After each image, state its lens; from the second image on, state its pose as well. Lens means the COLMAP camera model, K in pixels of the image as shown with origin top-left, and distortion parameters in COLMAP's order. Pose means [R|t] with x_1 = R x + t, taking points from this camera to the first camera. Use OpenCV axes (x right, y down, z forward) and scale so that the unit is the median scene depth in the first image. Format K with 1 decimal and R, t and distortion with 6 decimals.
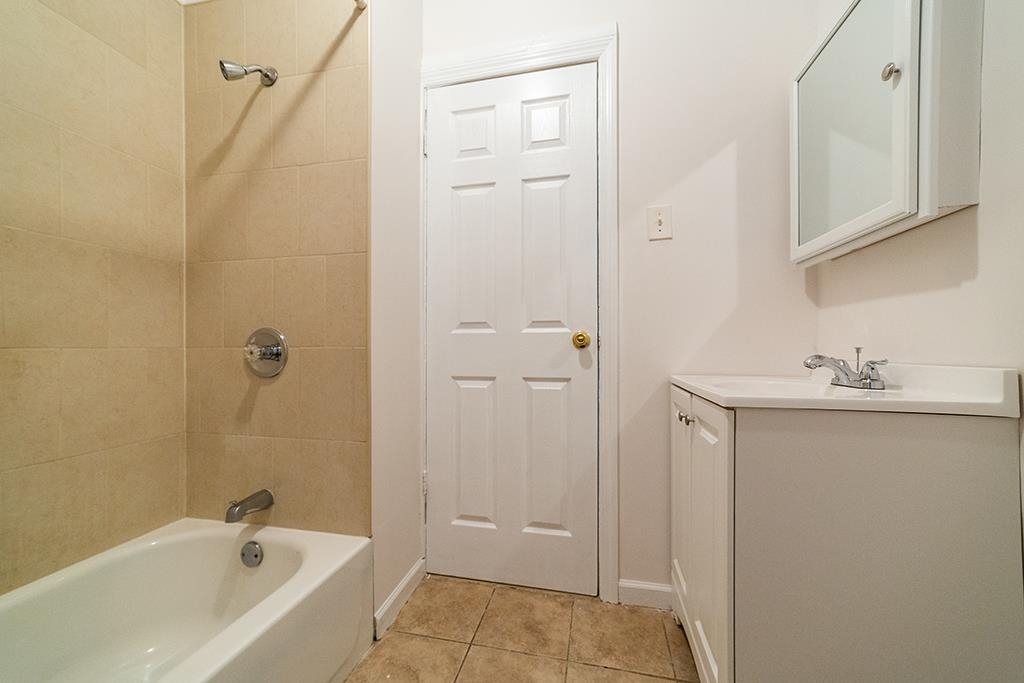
lens RADIAL K [[390.5, 0, 503.9], [0, 390.5, 340.4], [0, 0, 1]] dist [-0.033888, 0.012003]
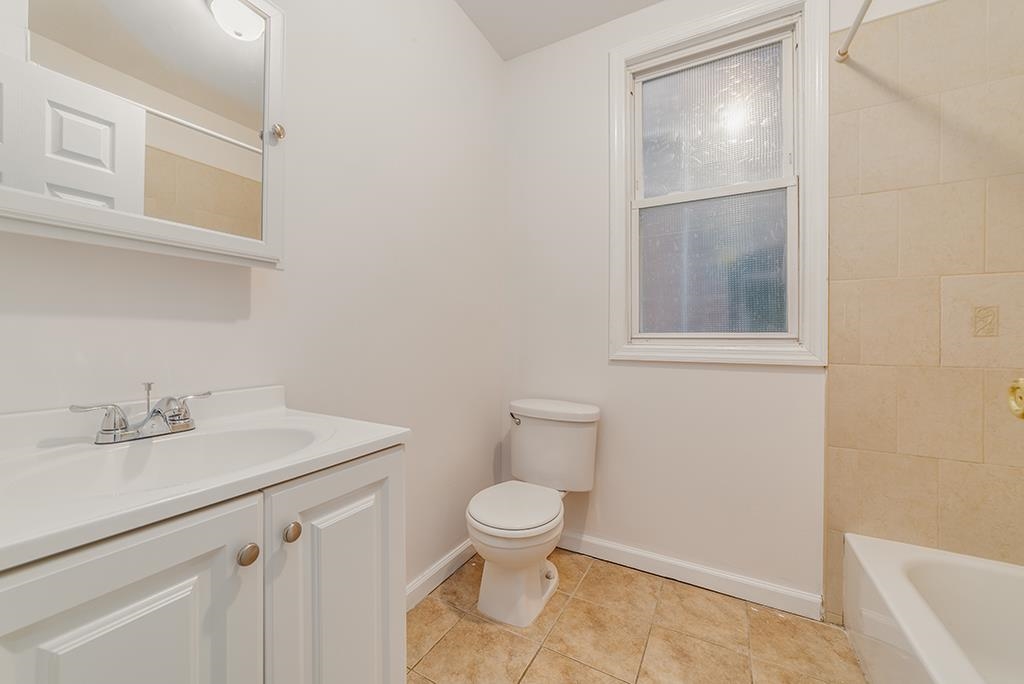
lens RADIAL K [[390.5, 0, 503.9], [0, 390.5, 340.9], [0, 0, 1]] dist [-0.033888, 0.012003]
pose [[-0.960463, -0.007524, 0.278304, 0.027092], [-0.008067, 0.999967, -0.000807, -0.090616], [-0.278289, -0.003020, -0.960493, 1.943062]]
